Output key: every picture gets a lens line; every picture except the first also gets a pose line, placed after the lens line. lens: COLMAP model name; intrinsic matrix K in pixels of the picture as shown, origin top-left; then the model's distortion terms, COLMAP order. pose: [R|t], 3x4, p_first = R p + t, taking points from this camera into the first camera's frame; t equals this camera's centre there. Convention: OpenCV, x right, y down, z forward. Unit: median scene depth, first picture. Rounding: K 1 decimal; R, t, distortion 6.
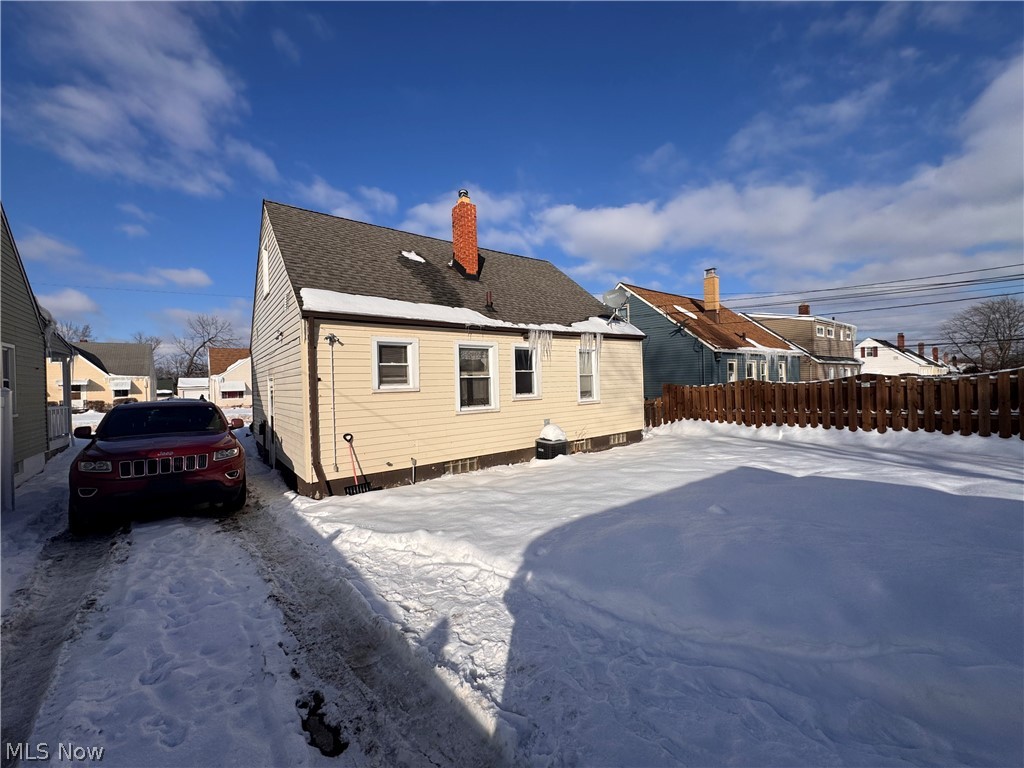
lens RADIAL K [[407.7, 0, 505.1], [0, 407.7, 378.0], [0, 0, 1]] dist [-0.005667, 0.000489]
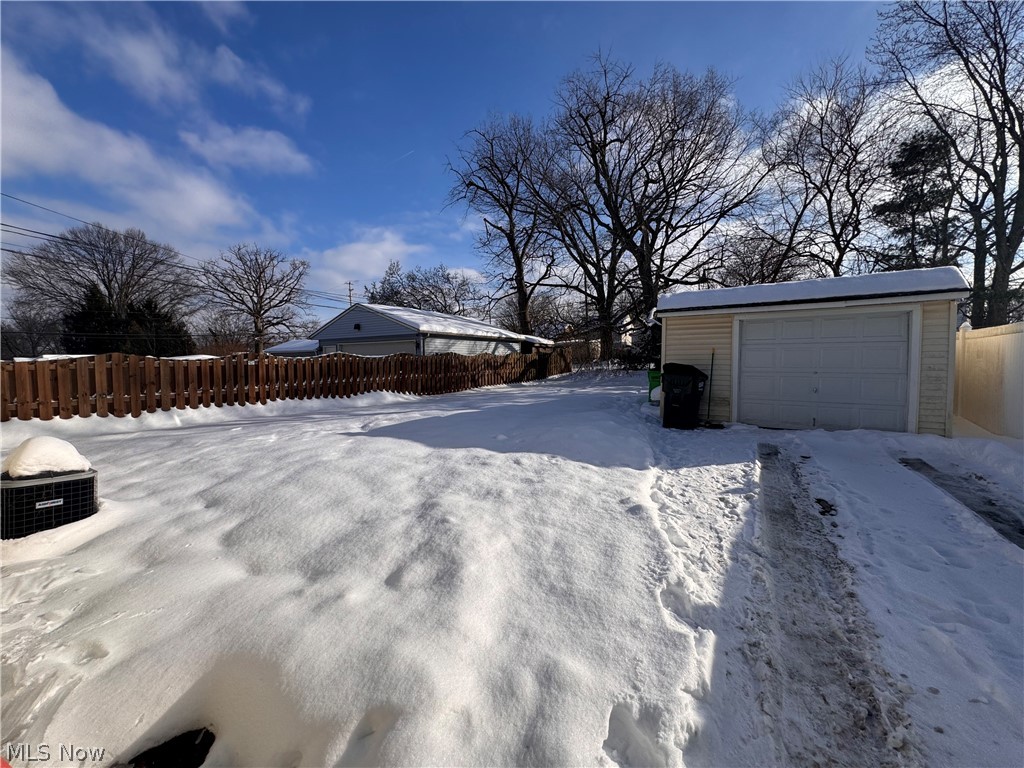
lens RADIAL K [[407.7, 0, 511.1], [0, 407.7, 382.7], [0, 0, 1]] dist [-0.005667, 0.000489]
pose [[-0.338082, -0.011937, 0.941041, -0.564324], [-0.001527, 0.999925, 0.012136, 0.077522], [-0.941115, 0.002666, -0.338075, 0.979157]]
